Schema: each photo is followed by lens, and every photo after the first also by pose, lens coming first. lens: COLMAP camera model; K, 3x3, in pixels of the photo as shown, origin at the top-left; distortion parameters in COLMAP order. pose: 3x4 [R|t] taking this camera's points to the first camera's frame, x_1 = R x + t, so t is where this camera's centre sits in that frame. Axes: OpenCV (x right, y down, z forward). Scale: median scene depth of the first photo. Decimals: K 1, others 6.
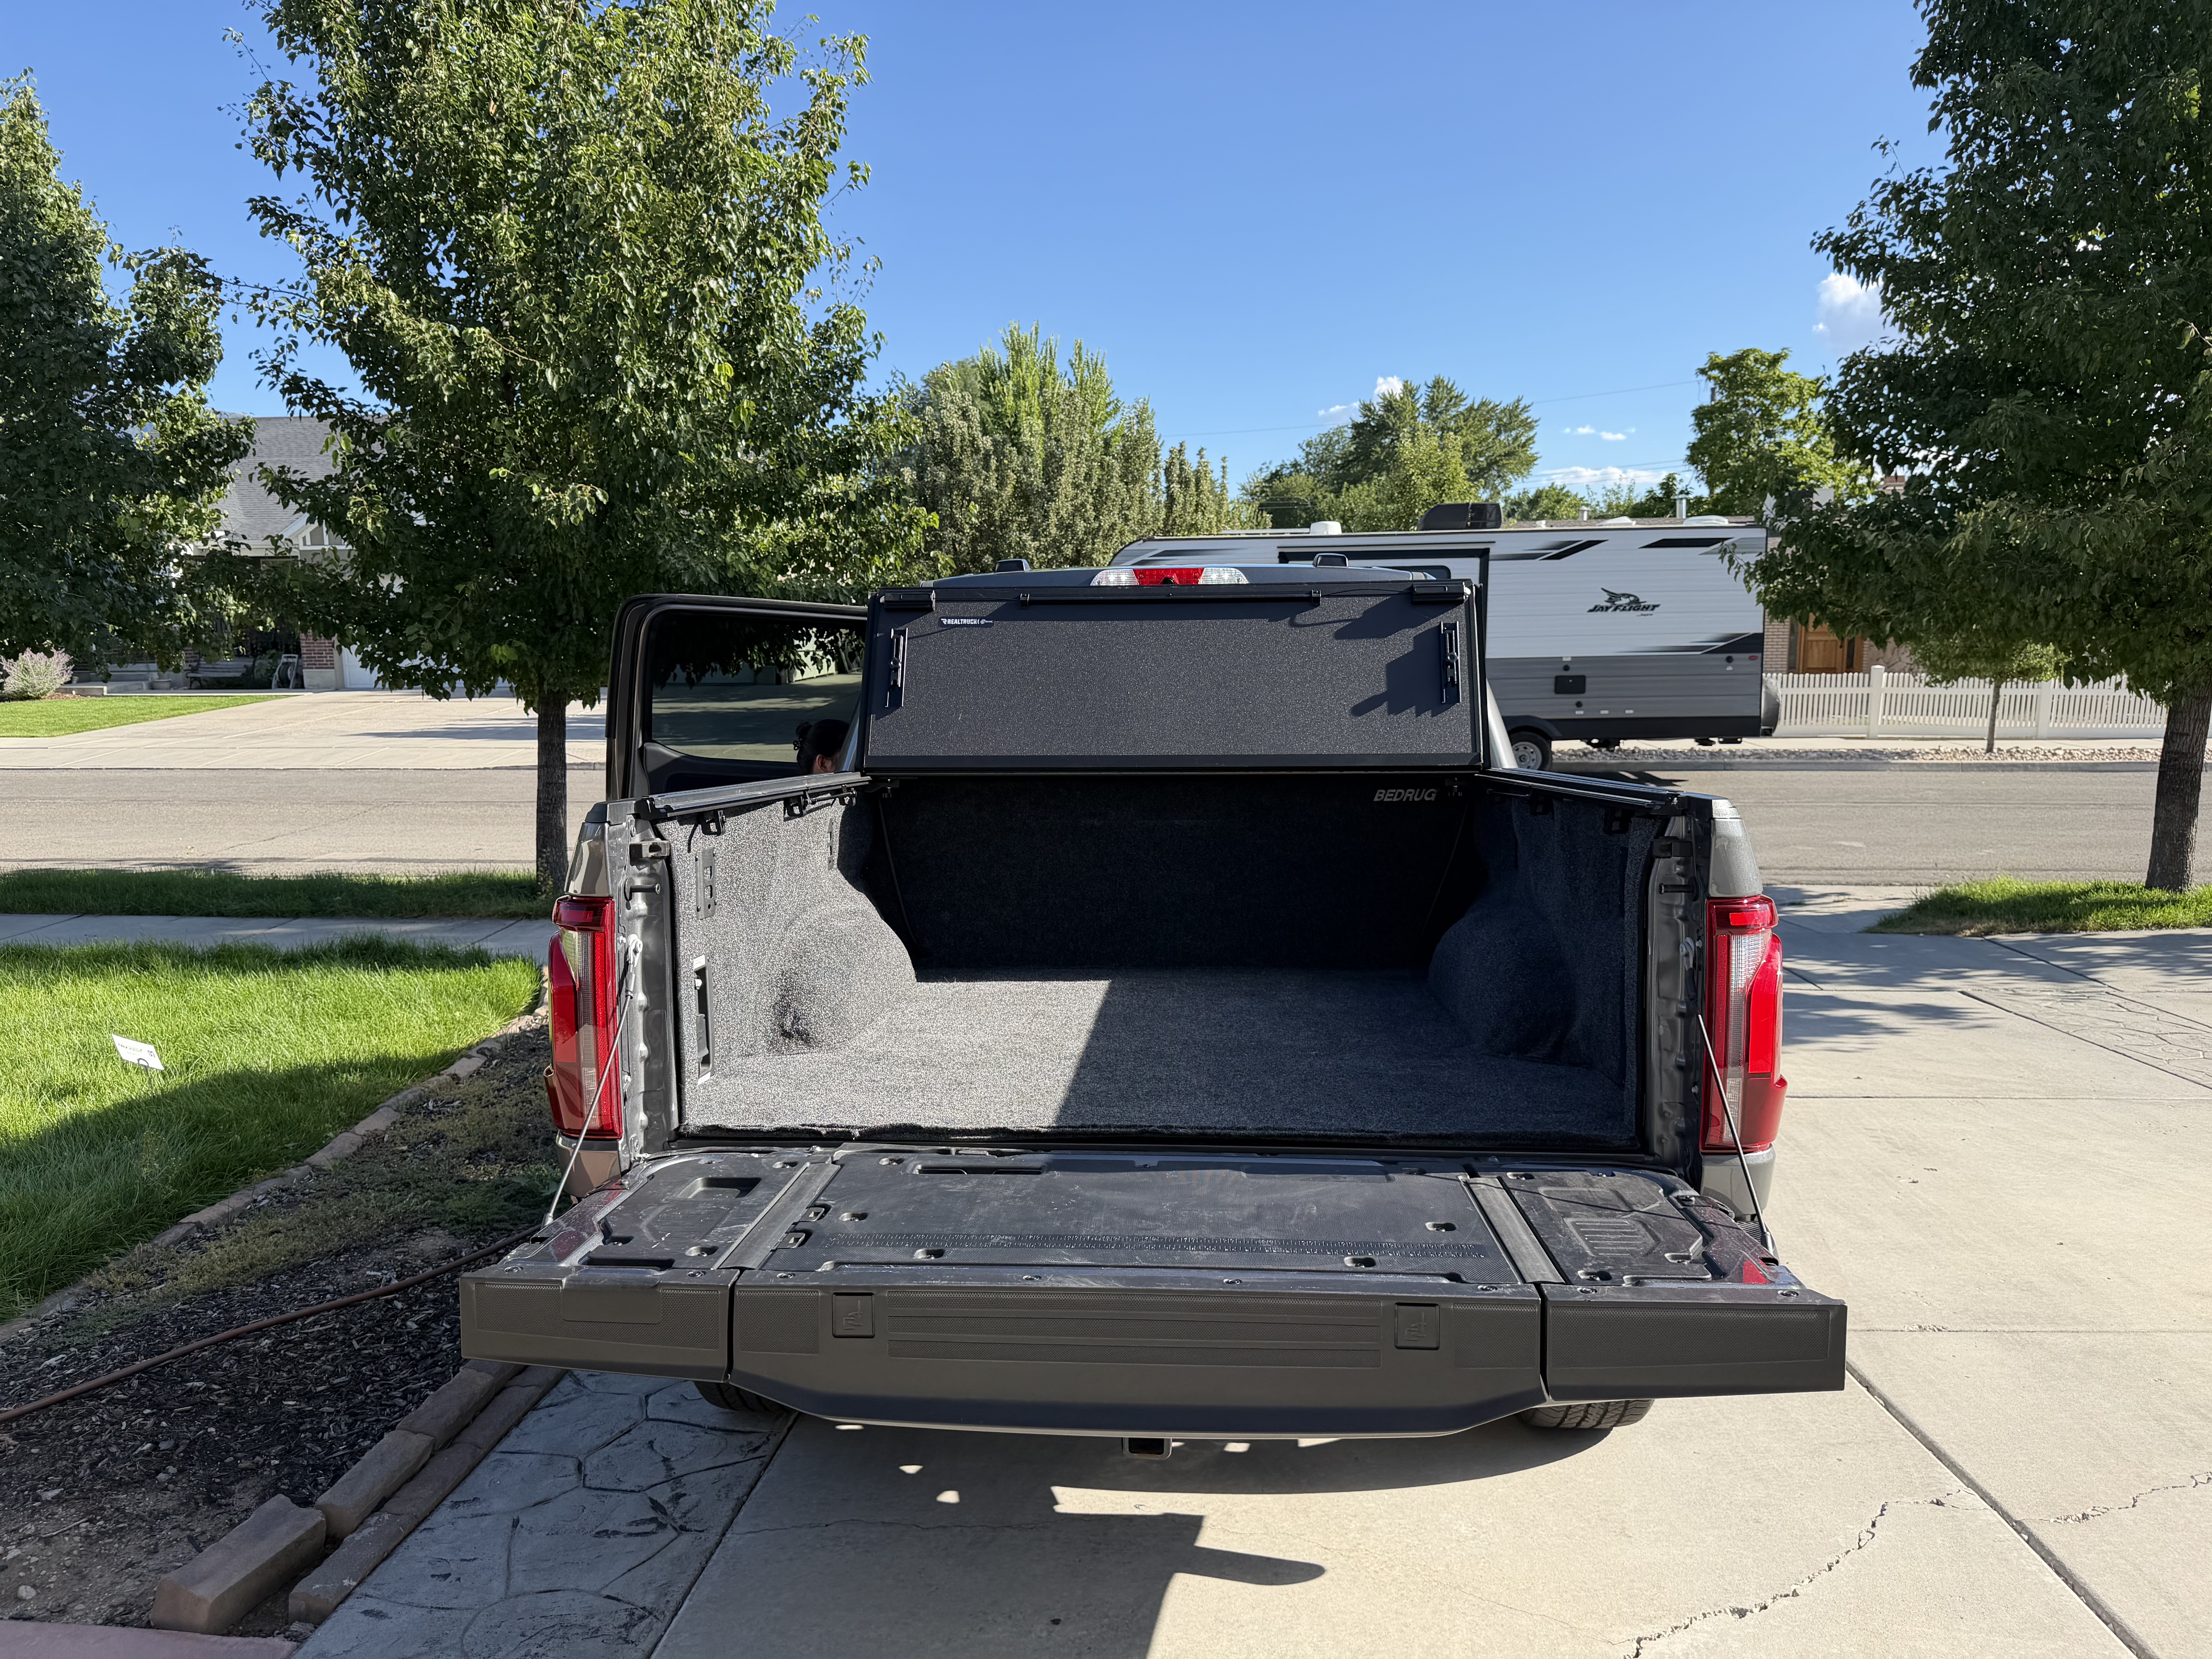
lens RADIAL K [[1582.0, 0, 1043.1], [0, 1582.0, 853.2], [0, 0, 1]] dist [0.027659, -0.058608]
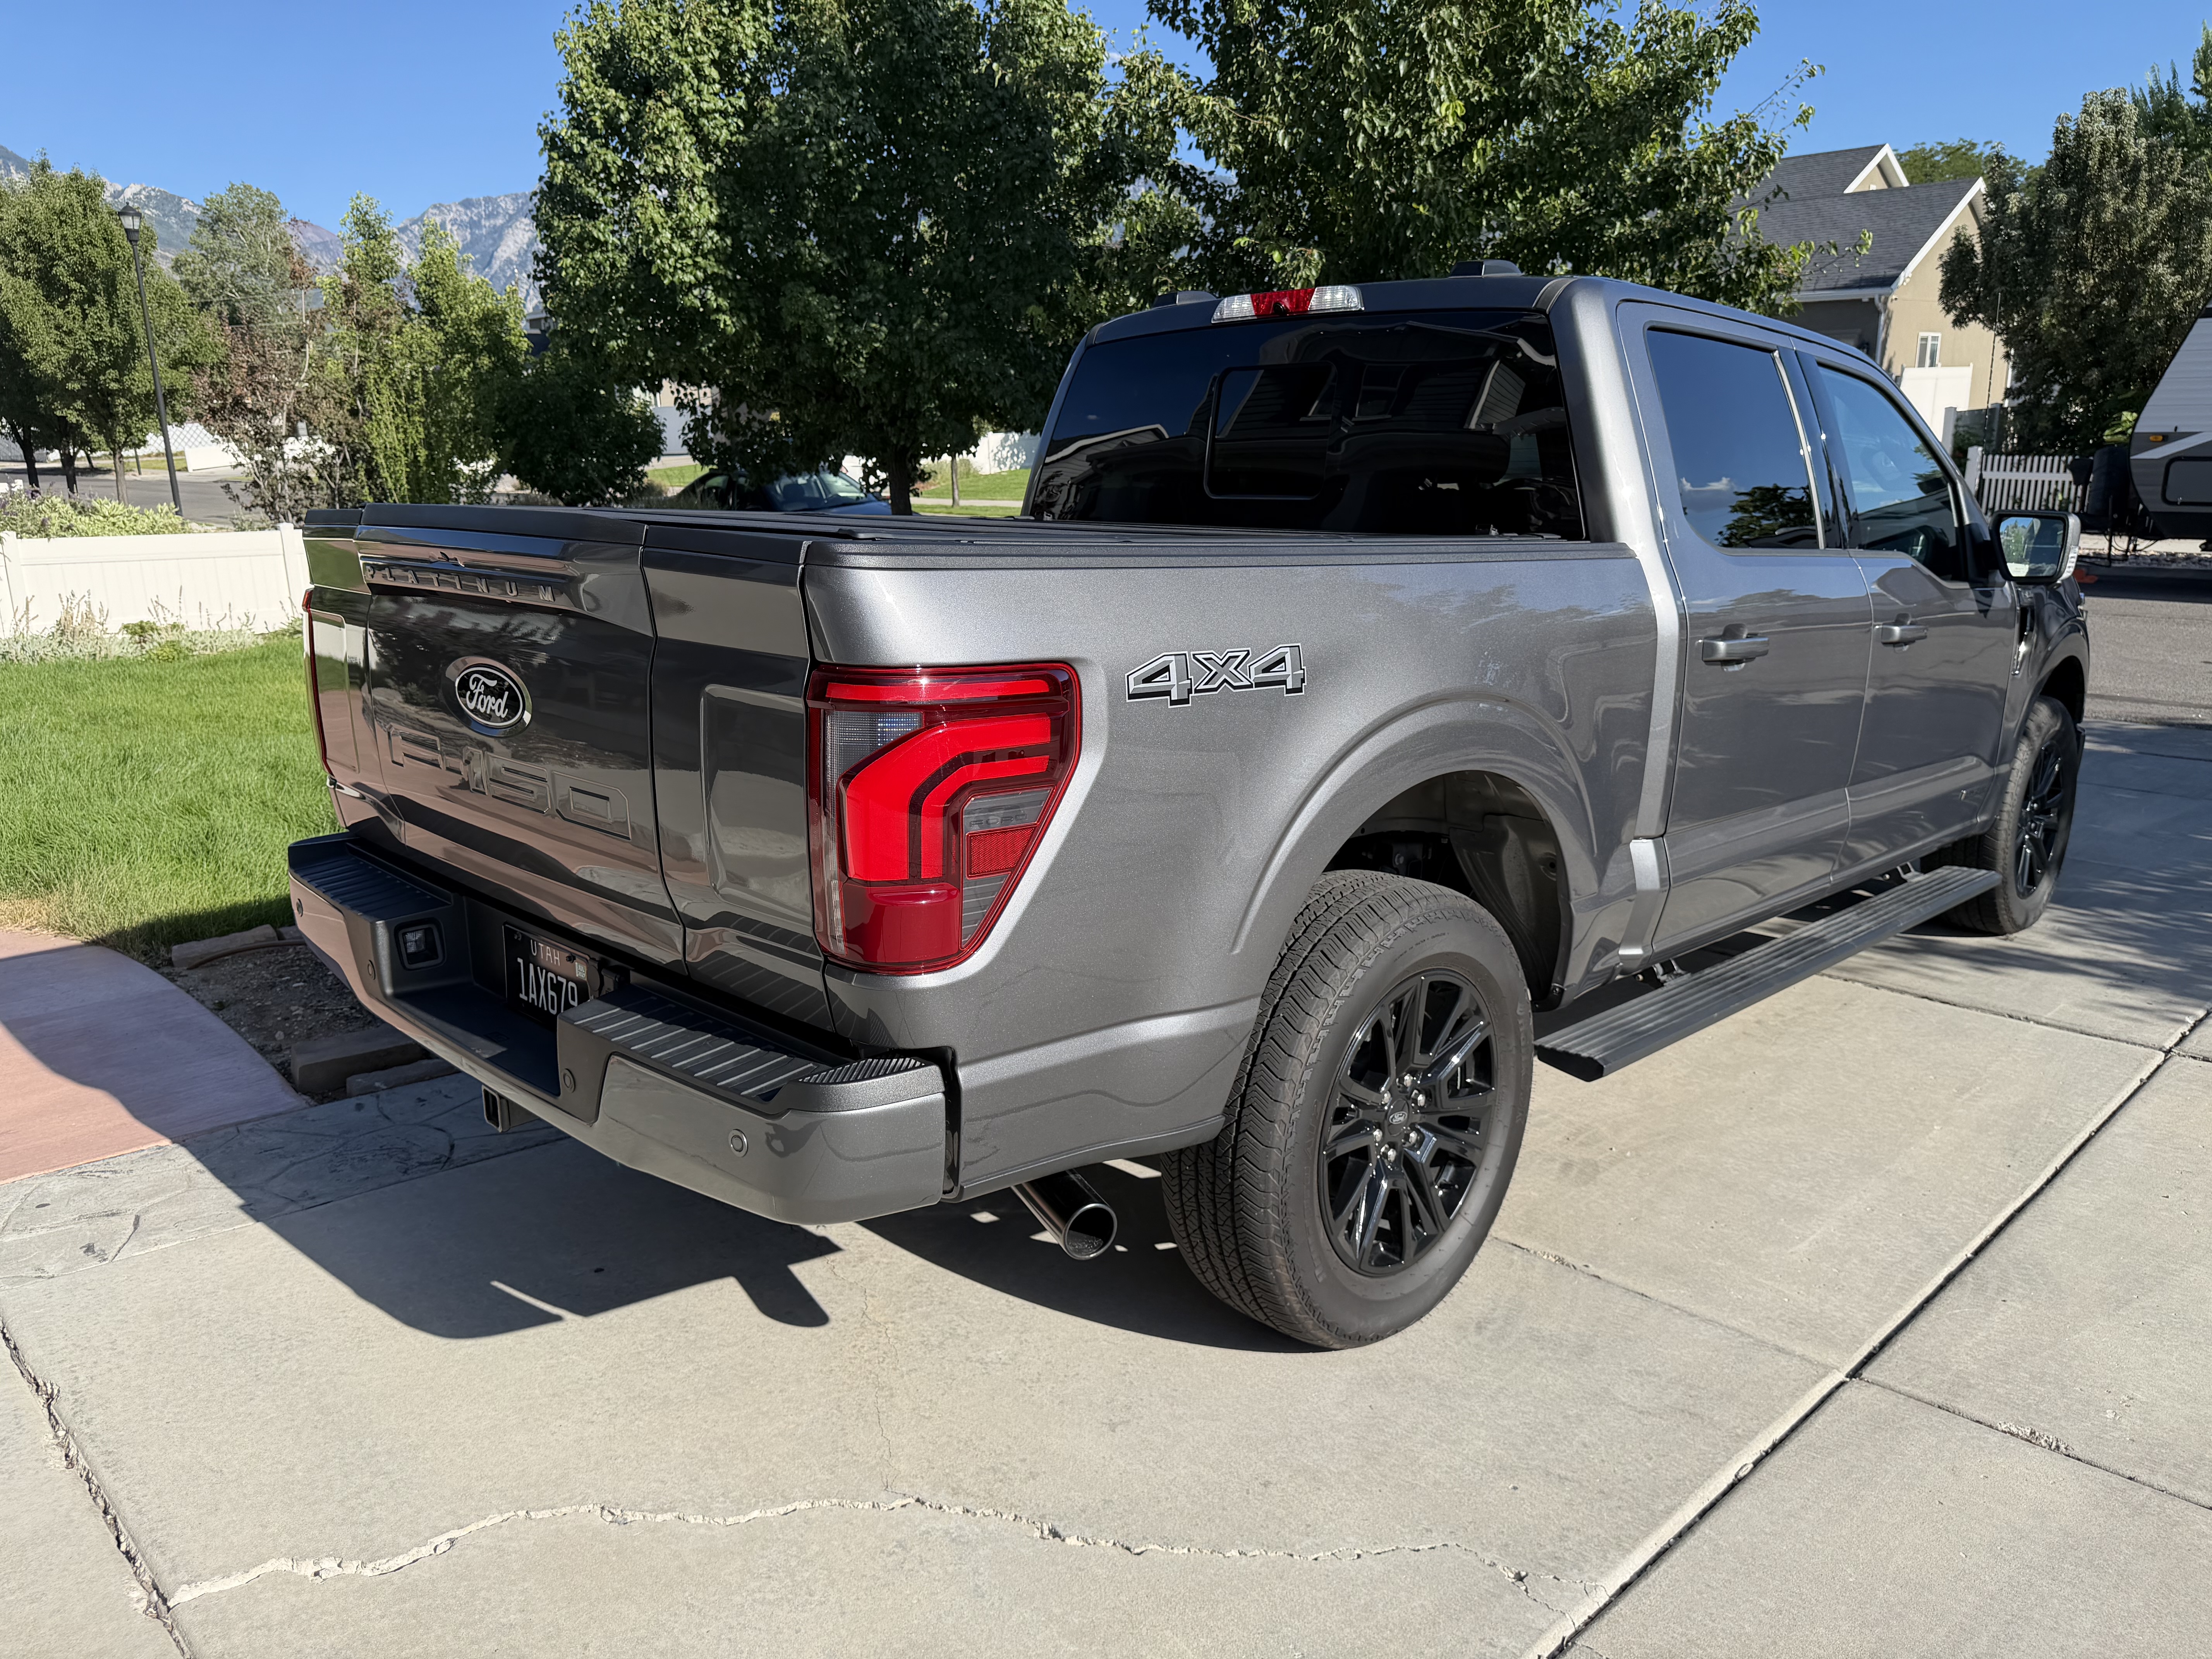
lens RADIAL K [[1582.0, 0, 1018.6], [0, 1582.0, 772.0], [0, 0, 1]] dist [0.027659, -0.058608]
pose [[0.744291, 0.134364, -0.654200, 0.275181], [-0.078055, 0.990341, 0.114598, -0.002986], [0.663279, -0.034231, 0.747589, 0.114604]]
